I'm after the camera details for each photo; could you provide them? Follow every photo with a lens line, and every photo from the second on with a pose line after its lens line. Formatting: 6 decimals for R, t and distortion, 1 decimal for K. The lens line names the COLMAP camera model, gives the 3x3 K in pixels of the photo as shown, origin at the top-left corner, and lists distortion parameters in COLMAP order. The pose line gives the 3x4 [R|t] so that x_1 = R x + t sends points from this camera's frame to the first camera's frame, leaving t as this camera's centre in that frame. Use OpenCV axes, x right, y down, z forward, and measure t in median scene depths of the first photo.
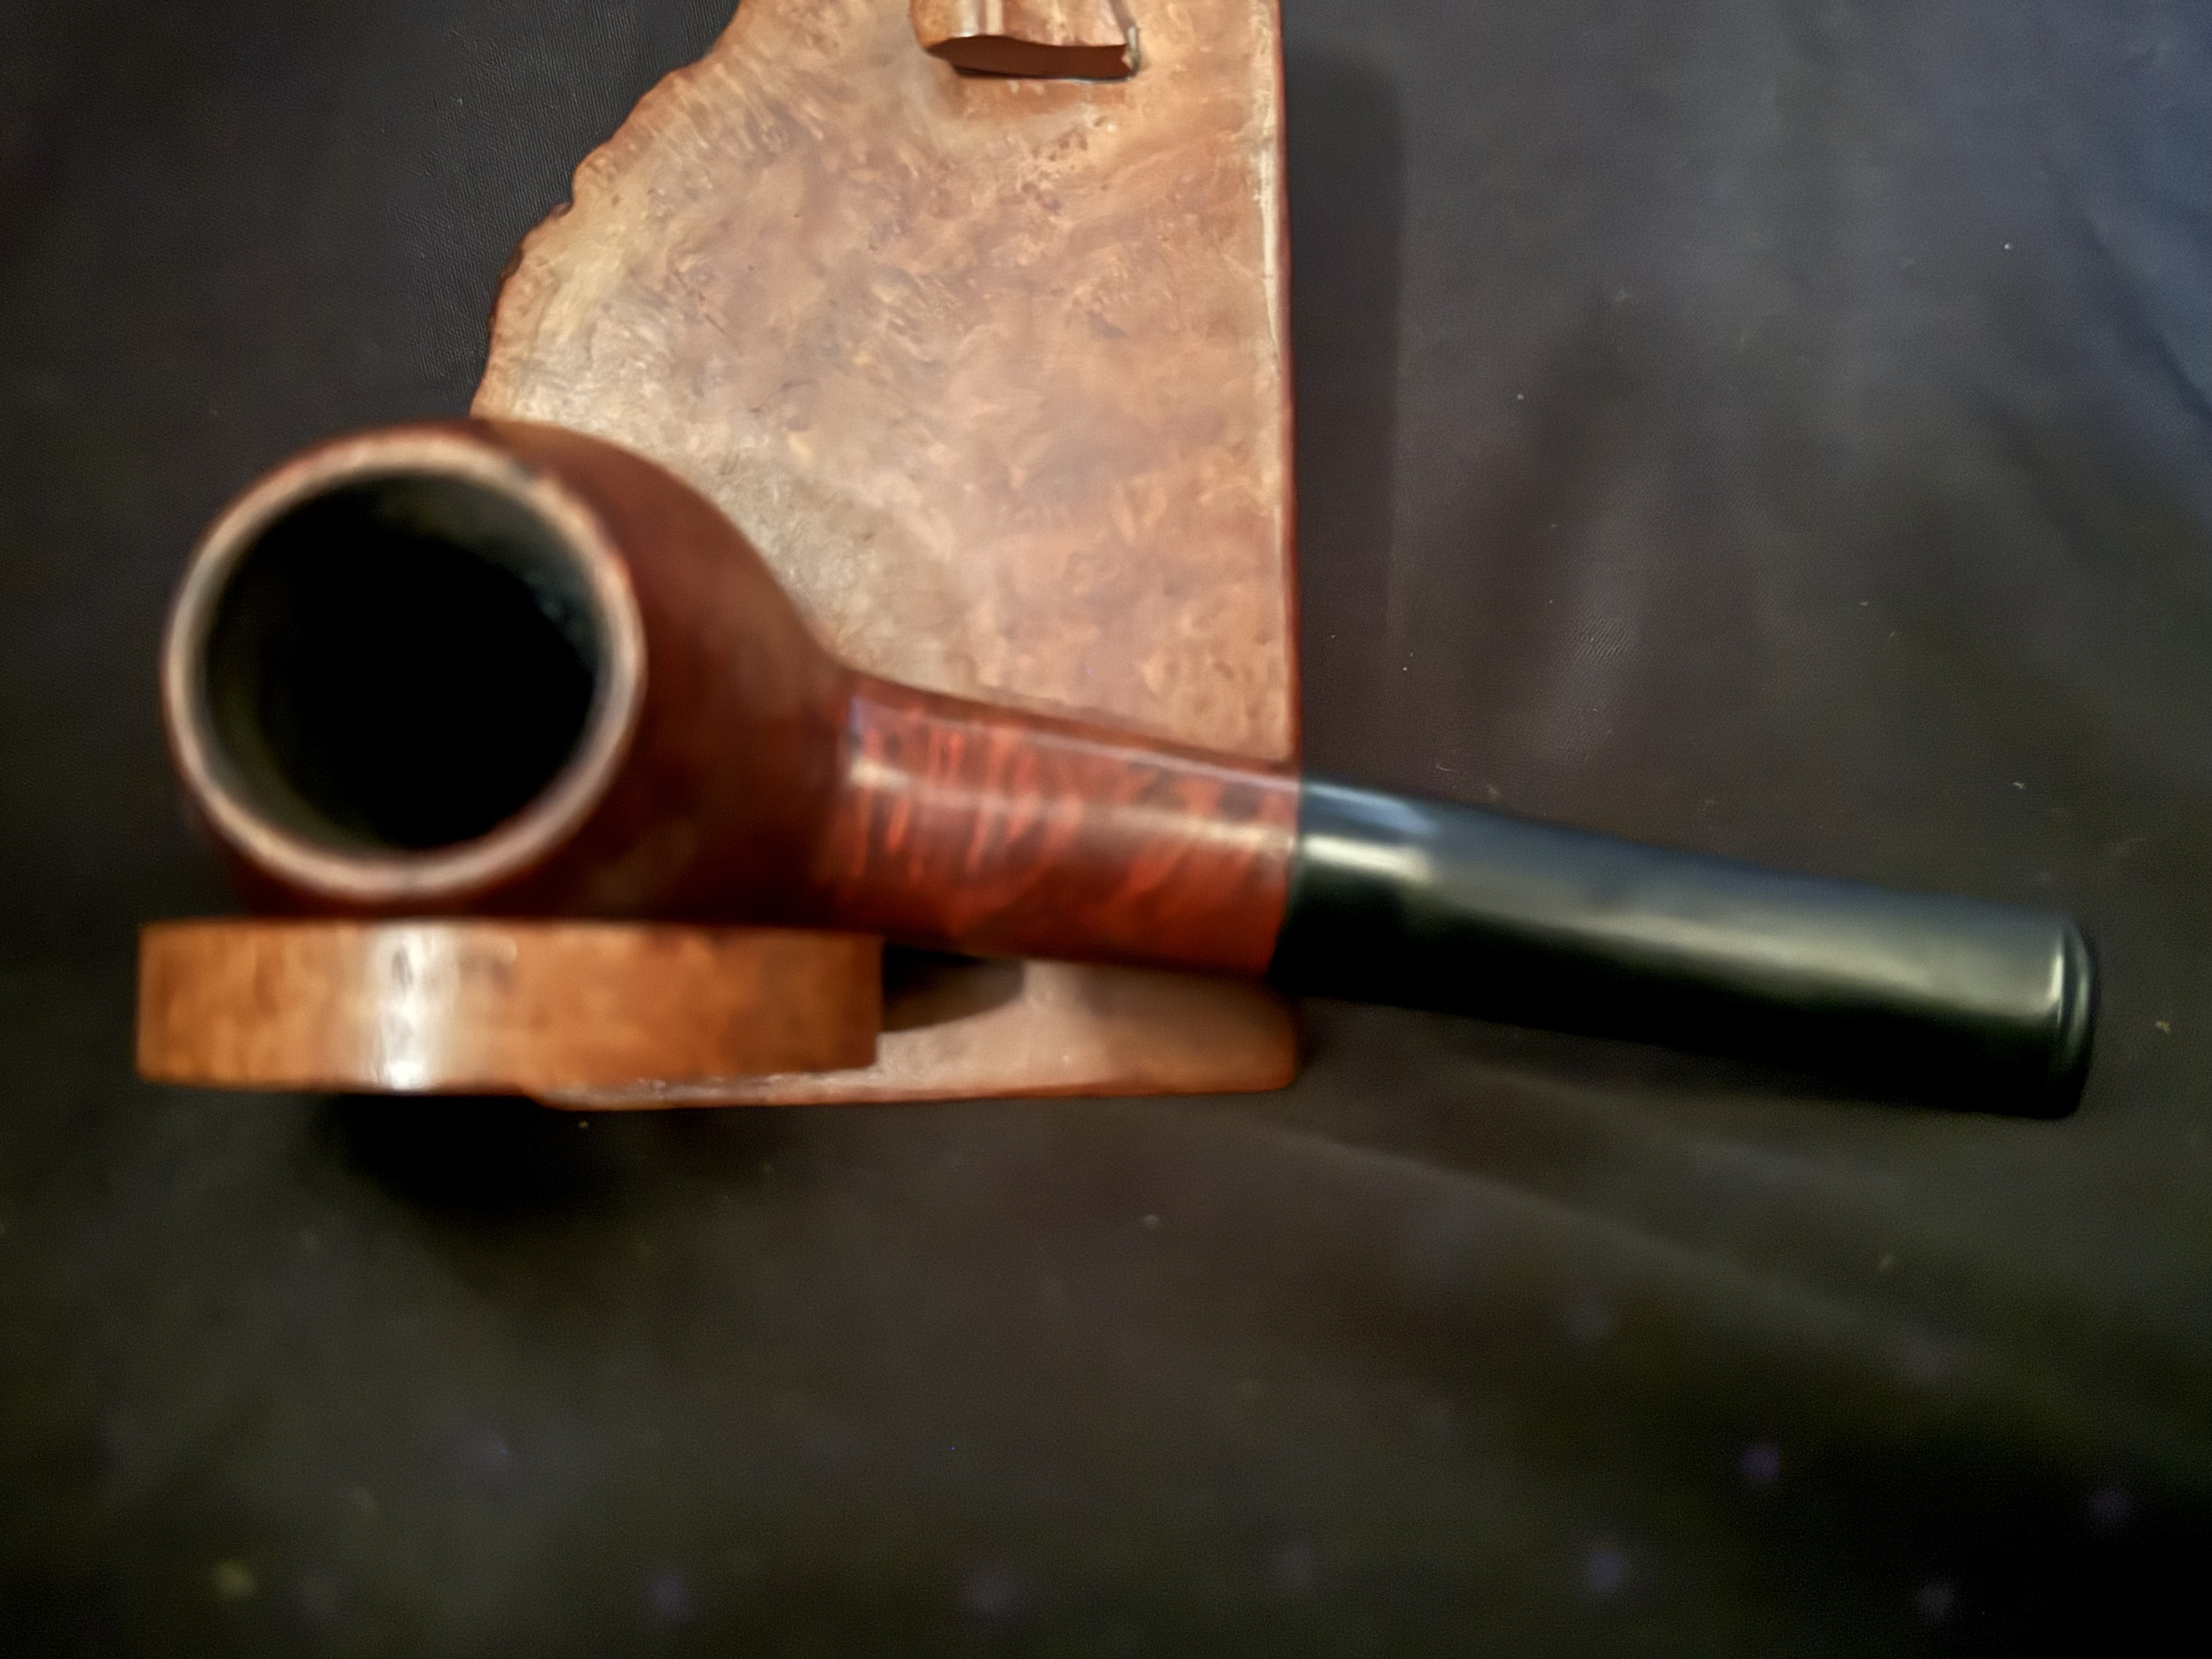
lens RADIAL K [[1891.5, 0, 1100.1], [0, 1891.5, 851.9], [0, 0, 1]] dist [0.032475, -0.090874]
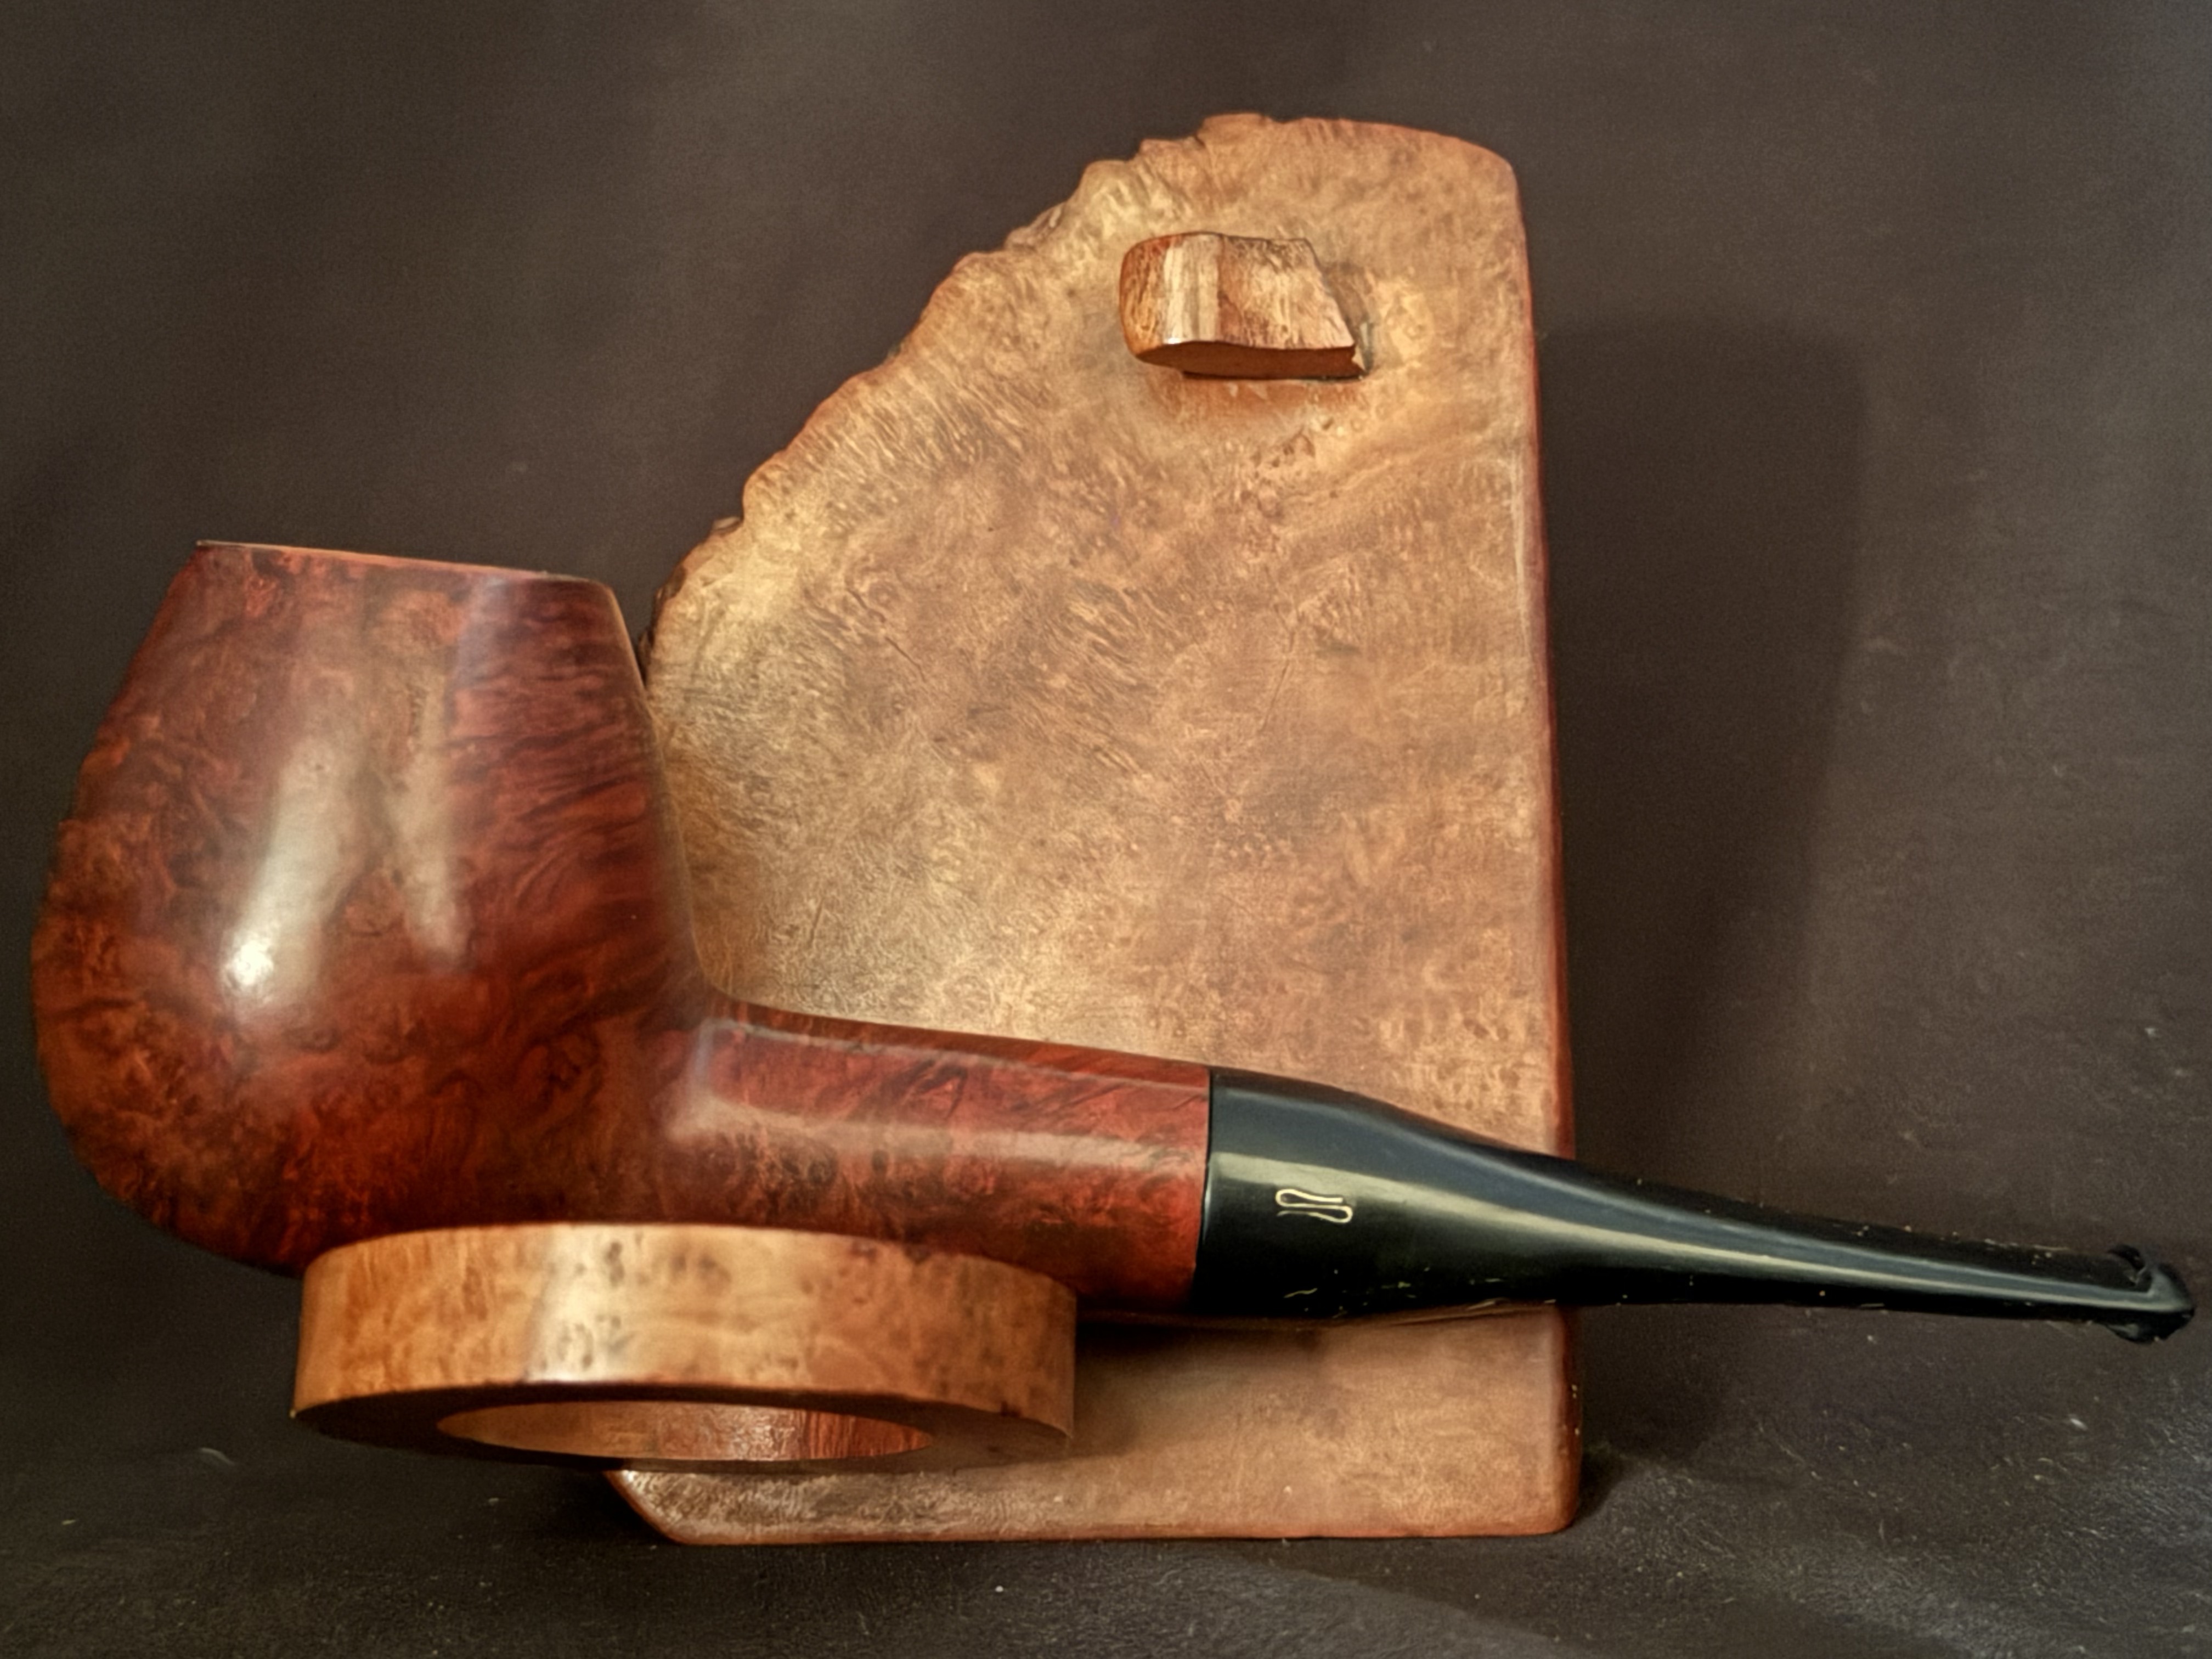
lens RADIAL K [[3435.5, 0, 1119.0], [0, 3435.5, 891.2], [0, 0, 1]] dist [0.075673, 0.000000]
pose [[0.997010, -0.004914, -0.077122, 0.025508], [-0.010991, 0.978814, -0.204454, 0.163977], [0.076493, 0.204691, 0.975833, -0.547245]]
